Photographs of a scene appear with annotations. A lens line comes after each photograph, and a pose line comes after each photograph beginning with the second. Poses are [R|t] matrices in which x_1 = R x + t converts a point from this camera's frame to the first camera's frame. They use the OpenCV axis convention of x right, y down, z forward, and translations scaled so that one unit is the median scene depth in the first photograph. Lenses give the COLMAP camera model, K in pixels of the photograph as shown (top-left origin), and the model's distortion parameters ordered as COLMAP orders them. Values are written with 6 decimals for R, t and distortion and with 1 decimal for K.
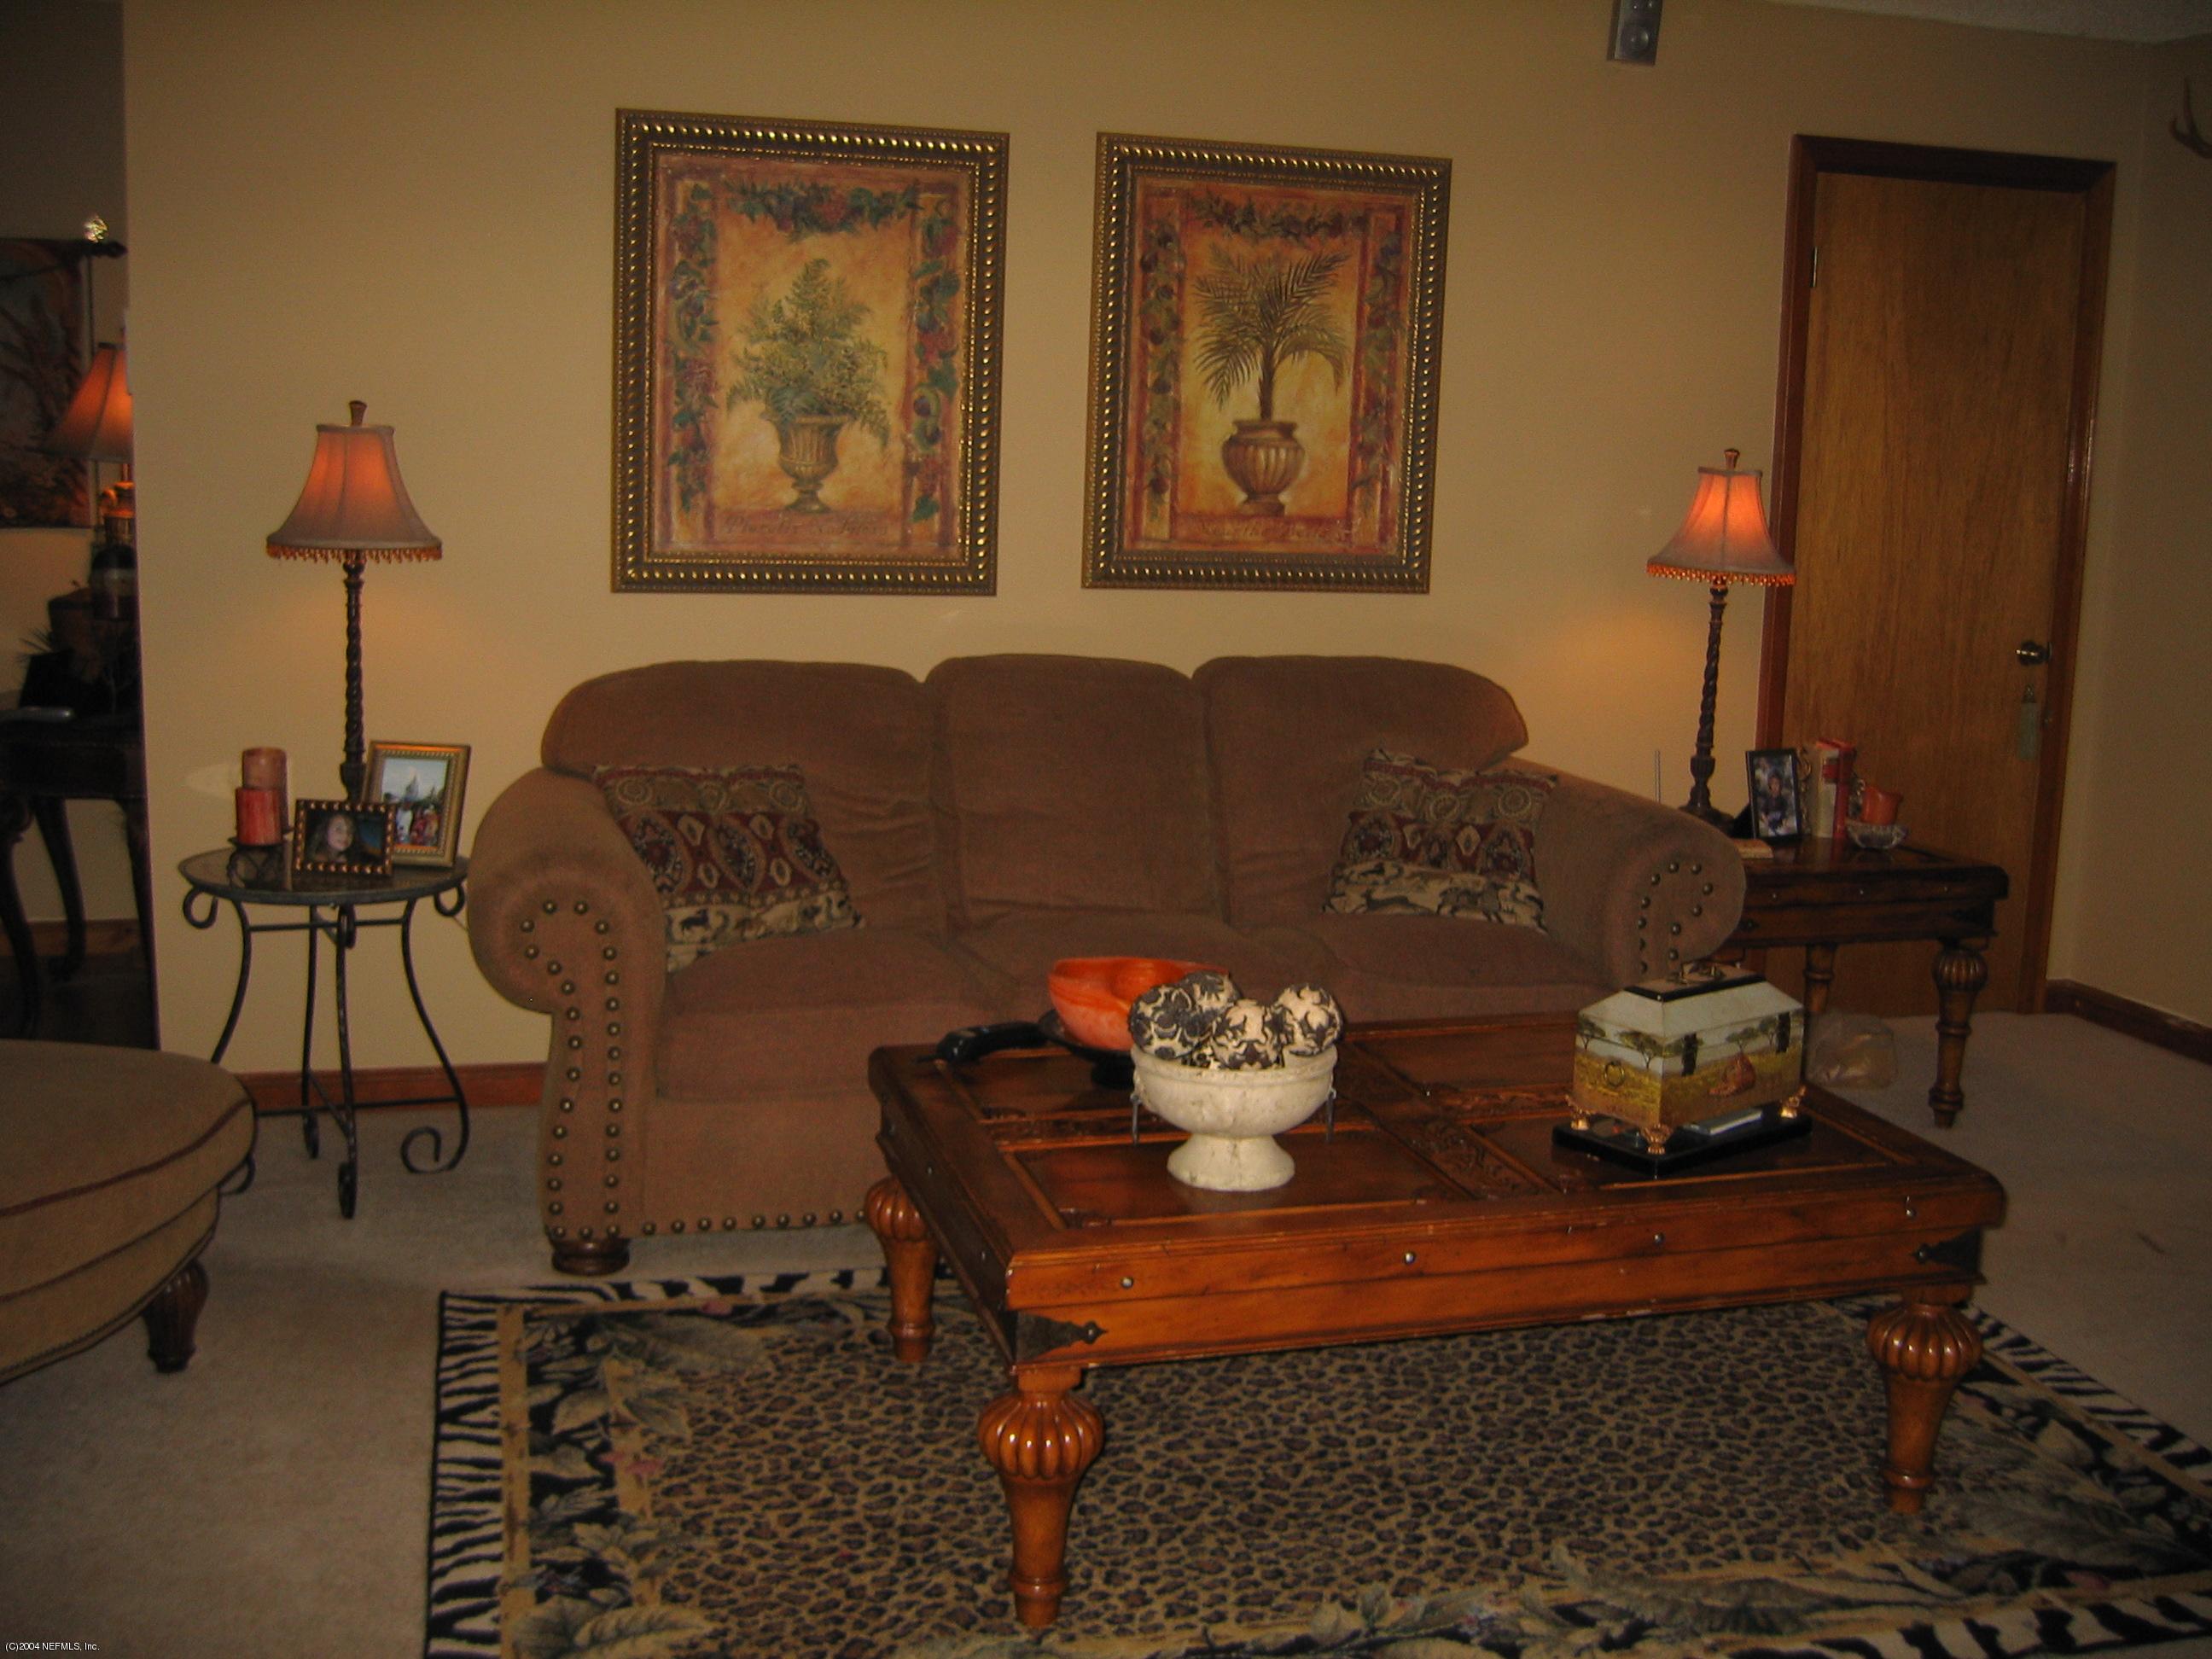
lens RADIAL K [[2237.5, 0, 1072.7], [0, 2237.5, 825.8], [0, 0, 1]] dist [-0.143289, 0.101426]
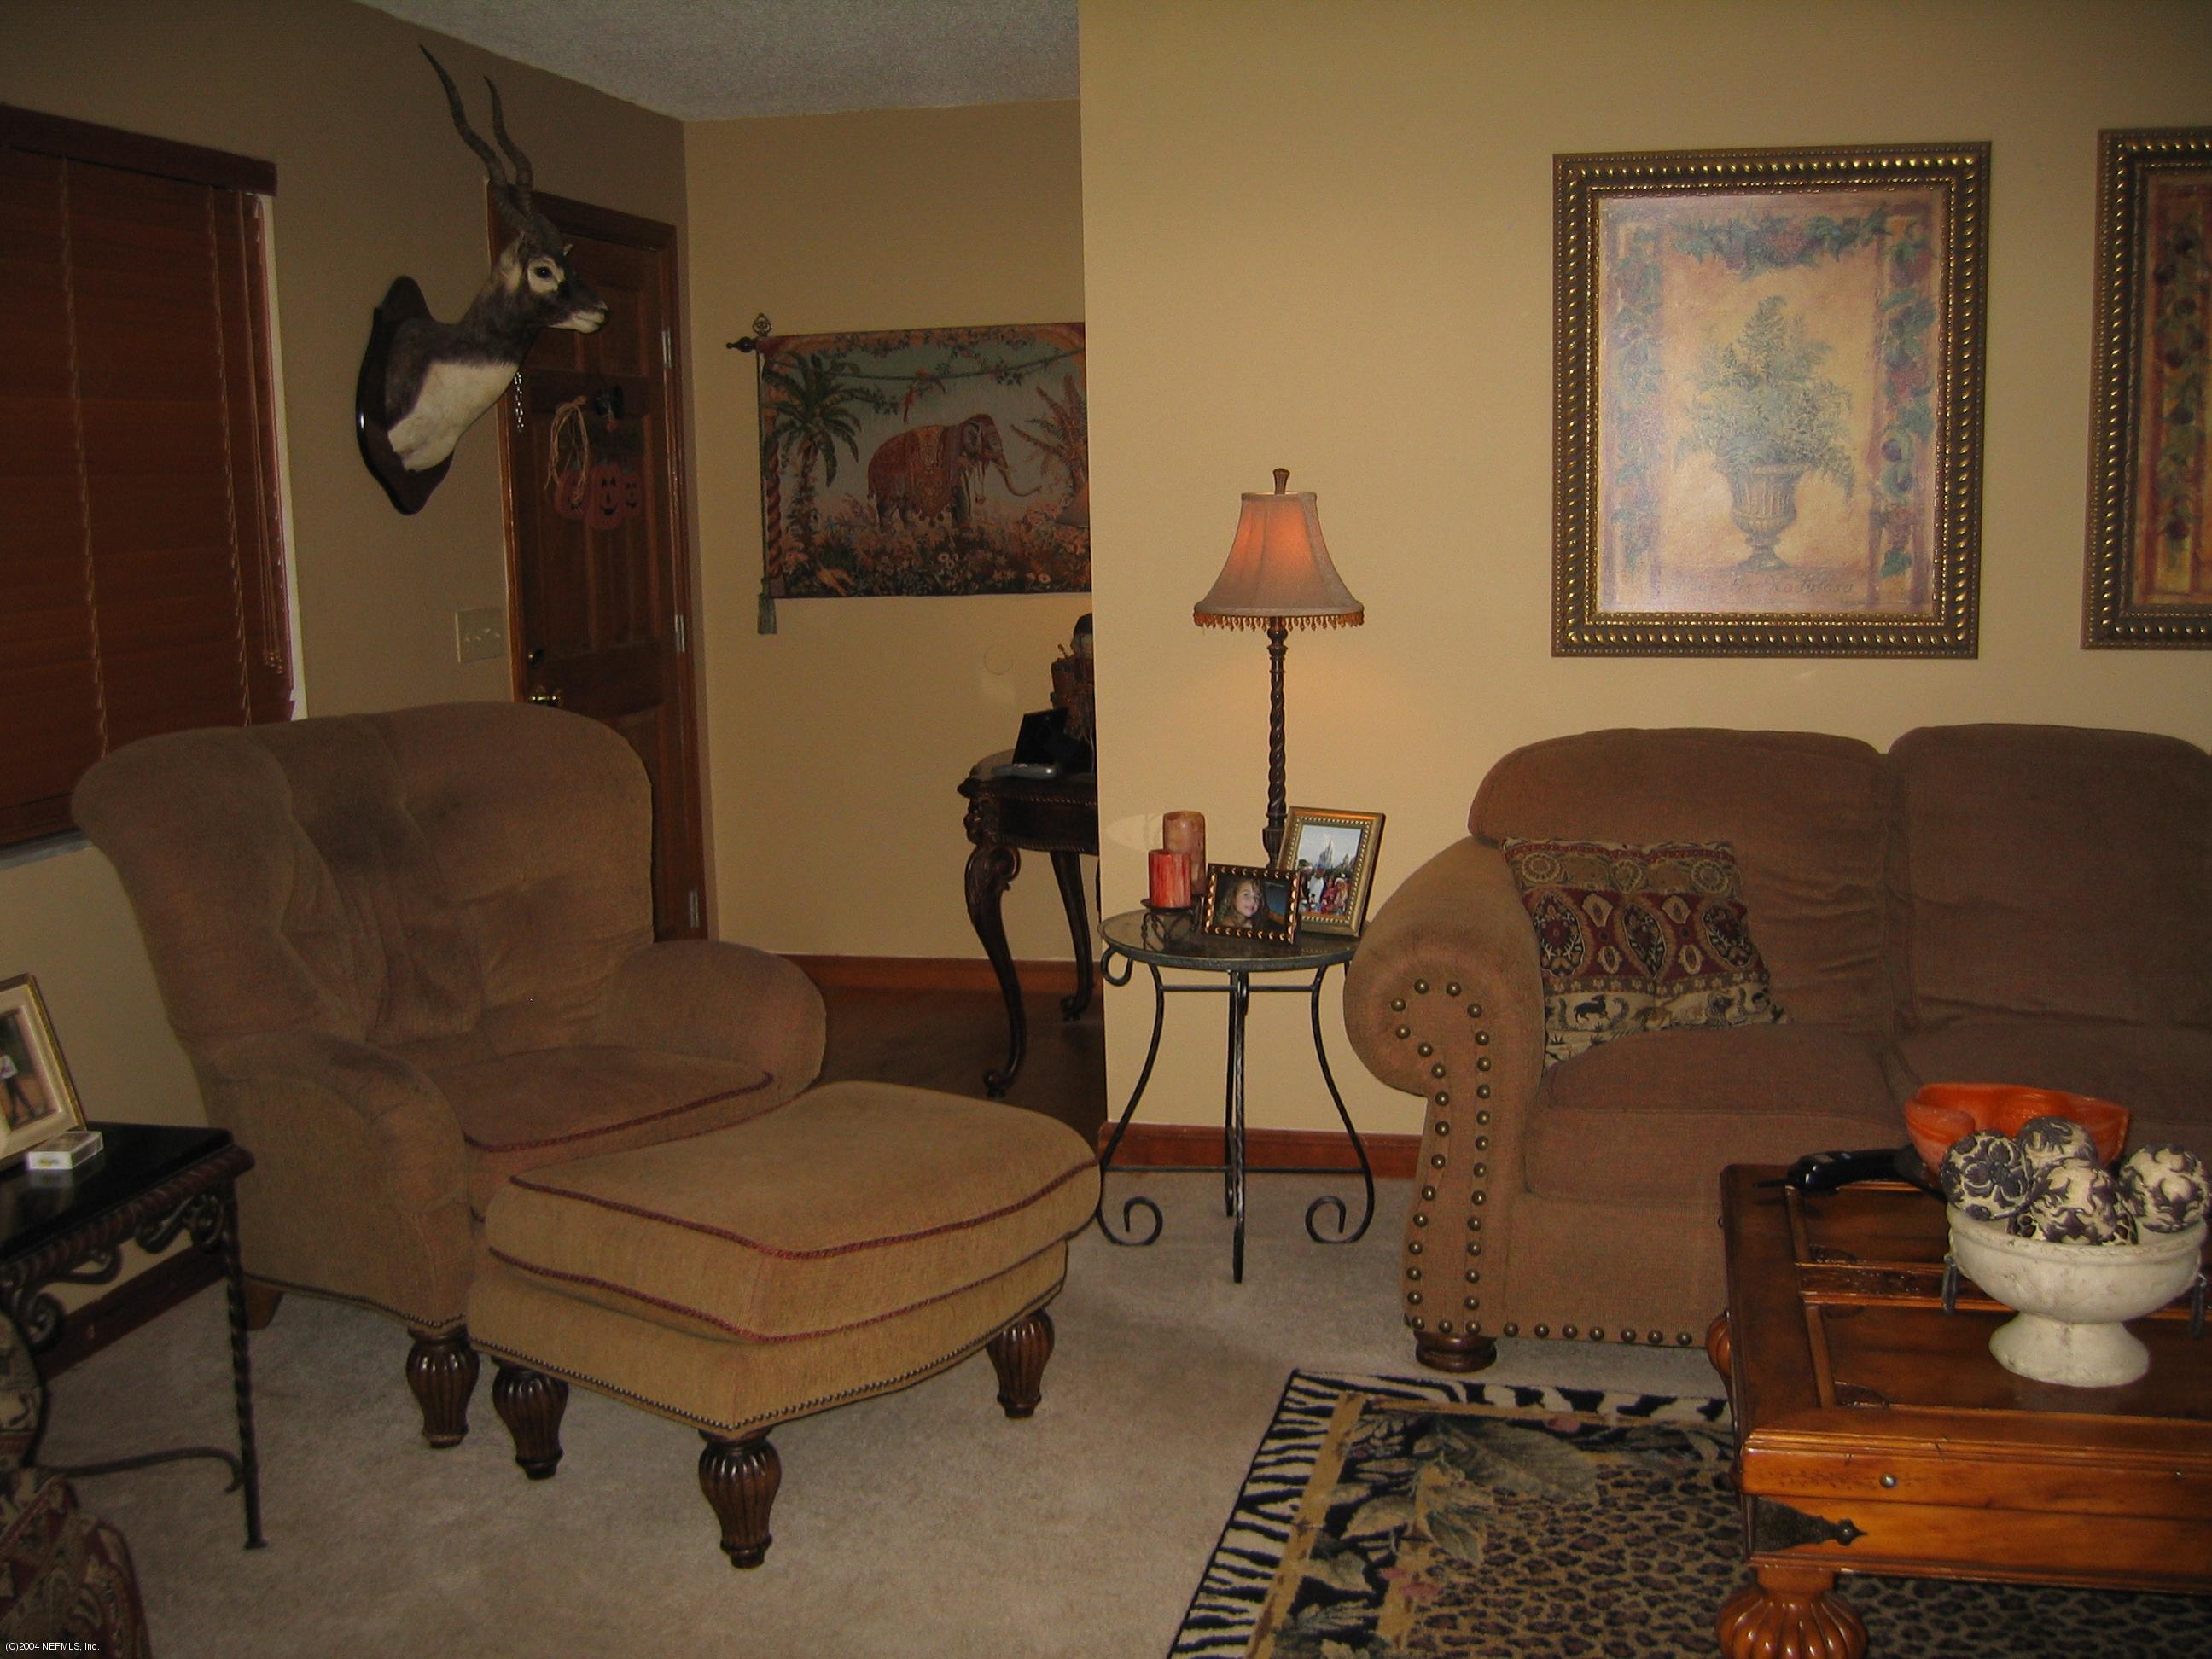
lens RADIAL K [[2237.5, 0, 1072.7], [0, 2237.5, 825.8], [0, 0, 1]] dist [-0.143289, 0.101426]
pose [[0.872081, 0.025696, -0.488686, 0.093561], [-0.035596, 0.999306, -0.010978, -0.015601], [0.488065, 0.026969, 0.872390, 0.069242]]
